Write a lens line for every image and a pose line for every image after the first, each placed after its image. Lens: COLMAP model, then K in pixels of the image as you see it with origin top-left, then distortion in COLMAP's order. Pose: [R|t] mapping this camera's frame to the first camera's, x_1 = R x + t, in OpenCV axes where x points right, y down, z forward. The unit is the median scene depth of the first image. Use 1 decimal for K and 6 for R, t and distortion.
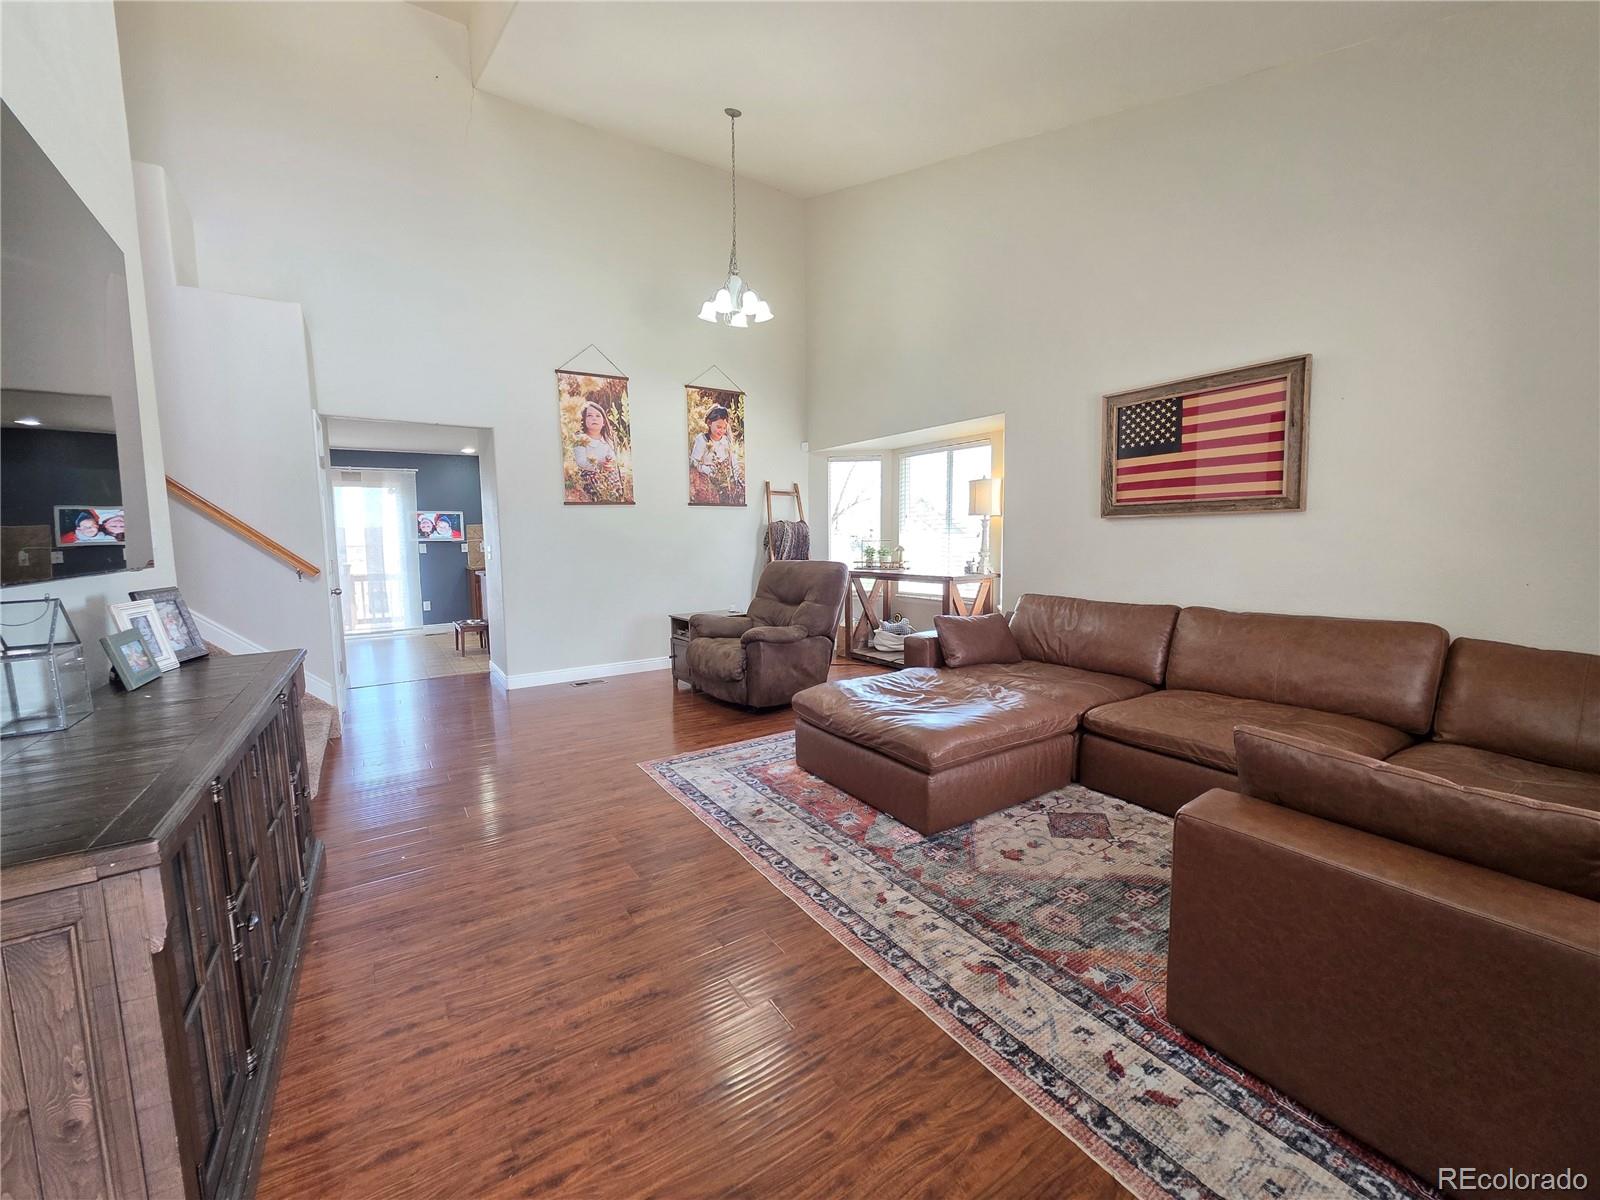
lens RADIAL K [[641.2, 0, 795.2], [0, 641.2, 596.9], [0, 0, 1]] dist [0.003072, -0.000037]
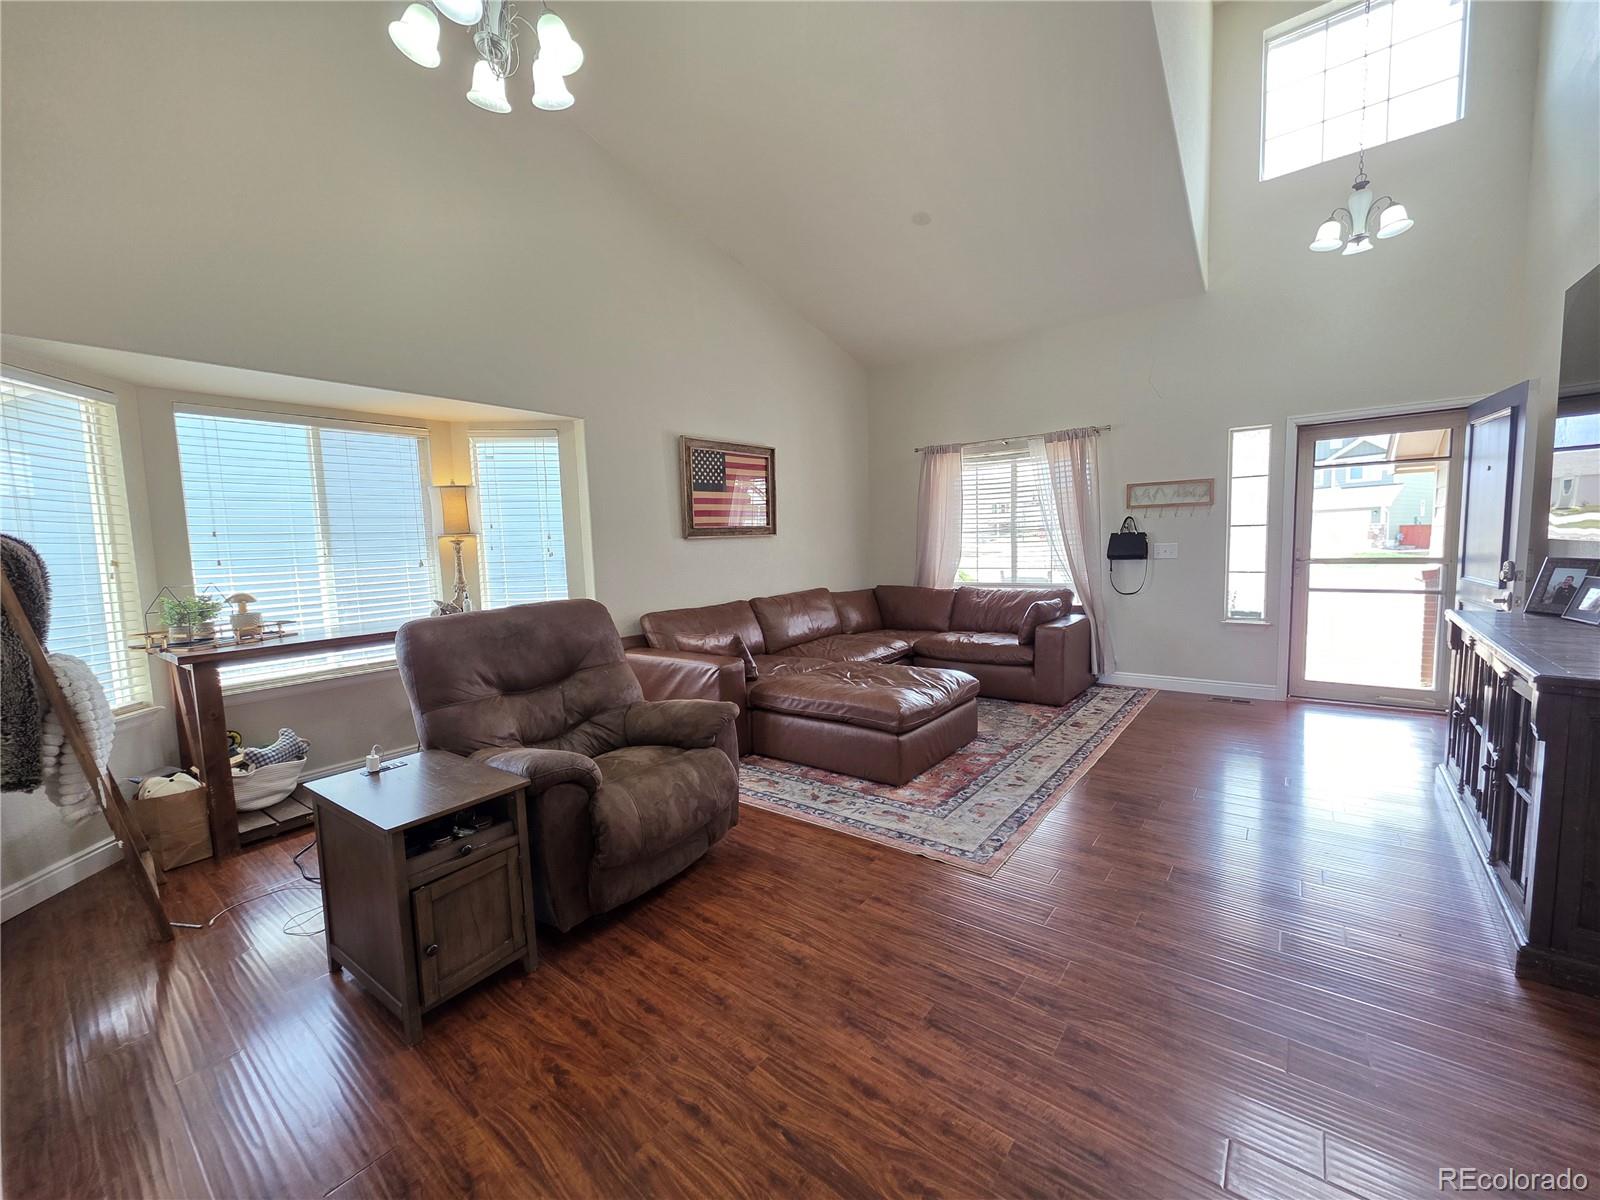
lens RADIAL K [[641.2, 0, 795.2], [0, 641.2, 596.9], [0, 0, 1]] dist [0.003072, -0.000037]
pose [[-0.316937, -0.051268, 0.947060, -0.967051], [0.133226, 0.986231, 0.097973, -0.144493], [-0.939043, 0.157225, -0.305743, 1.631499]]
